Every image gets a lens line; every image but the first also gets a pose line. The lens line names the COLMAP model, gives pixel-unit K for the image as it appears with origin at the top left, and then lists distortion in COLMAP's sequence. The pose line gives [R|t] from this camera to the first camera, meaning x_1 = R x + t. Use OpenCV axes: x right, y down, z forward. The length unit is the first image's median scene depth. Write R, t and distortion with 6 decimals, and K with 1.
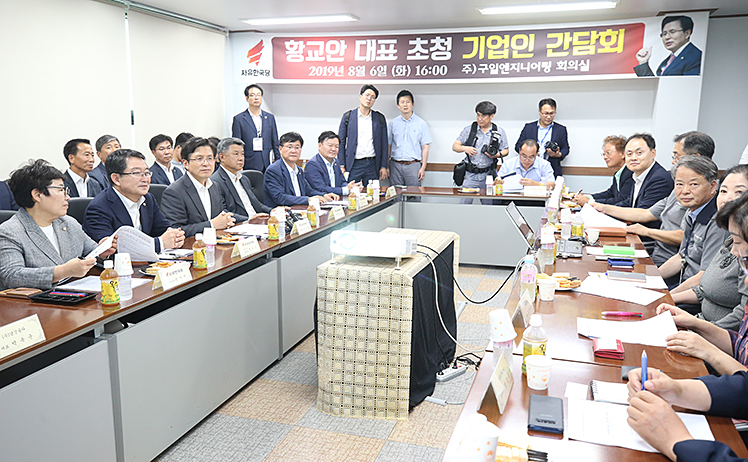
lens RADIAL K [[650.1, 0, 385.1], [0, 650.1, 231.2], [0, 0, 1]] dist [0.032512, 0.000930]
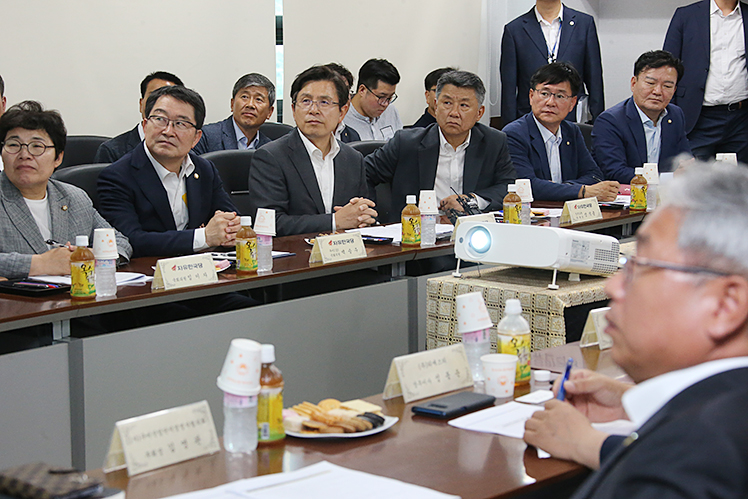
lens RADIAL K [[1768.8, 0, 374.0], [0, 1768.8, 249.5], [0, 0, 1]] dist [0.468989, 0.316629]
pose [[0.914793, 0.035140, -0.402392, 0.223341], [-0.053192, 0.998013, -0.033772, 0.037596], [0.400406, 0.052298, 0.914844, -0.222845]]
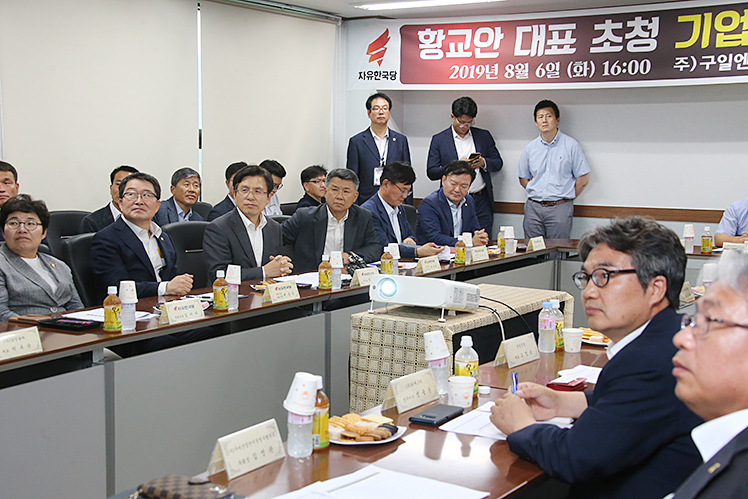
lens RADIAL K [[1145.4, 0, 374.0], [0, 1145.4, 249.5], [0, 0, 1]] dist [0.152742, 0.658884]
pose [[0.964459, 0.026828, -0.262869, 0.140592], [-0.046256, 0.996612, -0.068000, 0.031012], [0.260154, 0.077742, 0.962432, -0.195600]]
